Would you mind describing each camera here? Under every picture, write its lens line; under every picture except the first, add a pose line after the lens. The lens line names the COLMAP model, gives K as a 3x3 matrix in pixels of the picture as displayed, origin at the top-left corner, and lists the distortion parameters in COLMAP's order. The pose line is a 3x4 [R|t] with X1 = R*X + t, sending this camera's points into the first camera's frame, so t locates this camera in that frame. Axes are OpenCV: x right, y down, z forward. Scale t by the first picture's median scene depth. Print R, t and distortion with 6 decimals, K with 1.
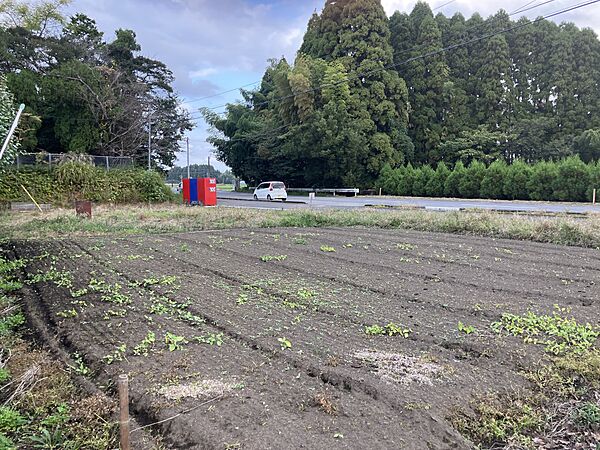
lens RADIAL K [[491.8, 0, 300.5], [0, 491.8, 221.3], [0, 0, 1]] dist [0.051165, -0.054336]
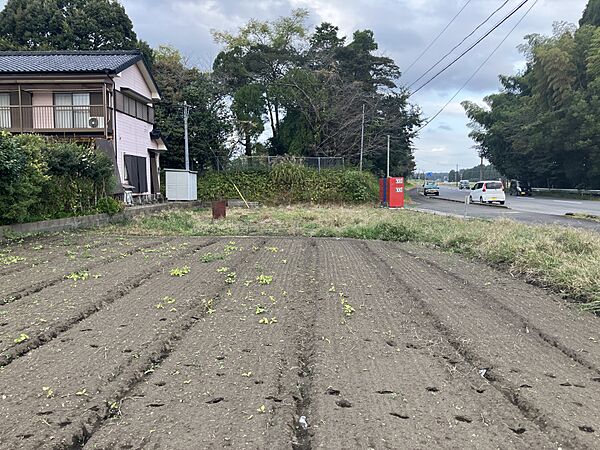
lens RADIAL K [[491.8, 0, 301.5], [0, 491.8, 225.8], [0, 0, 1]] dist [0.051165, -0.054336]
pose [[0.834017, 0.050152, -0.549455, 0.115048], [-0.043479, 0.998737, 0.025163, -0.008697], [0.550023, 0.002904, 0.835145, 0.089279]]
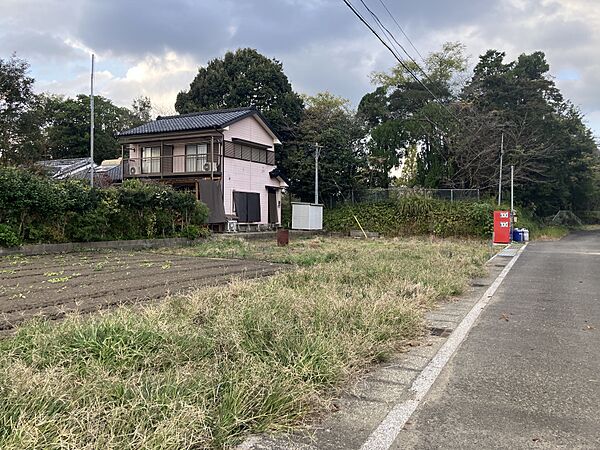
lens RADIAL K [[491.8, 0, 302.2], [0, 491.8, 230.1], [0, 0, 1]] dist [0.051165, -0.054336]
pose [[0.500134, 0.038249, -0.865103, 0.255498], [-0.076380, 0.997079, -0.000073, -0.018019], [0.862573, 0.066113, 0.501594, 0.173457]]
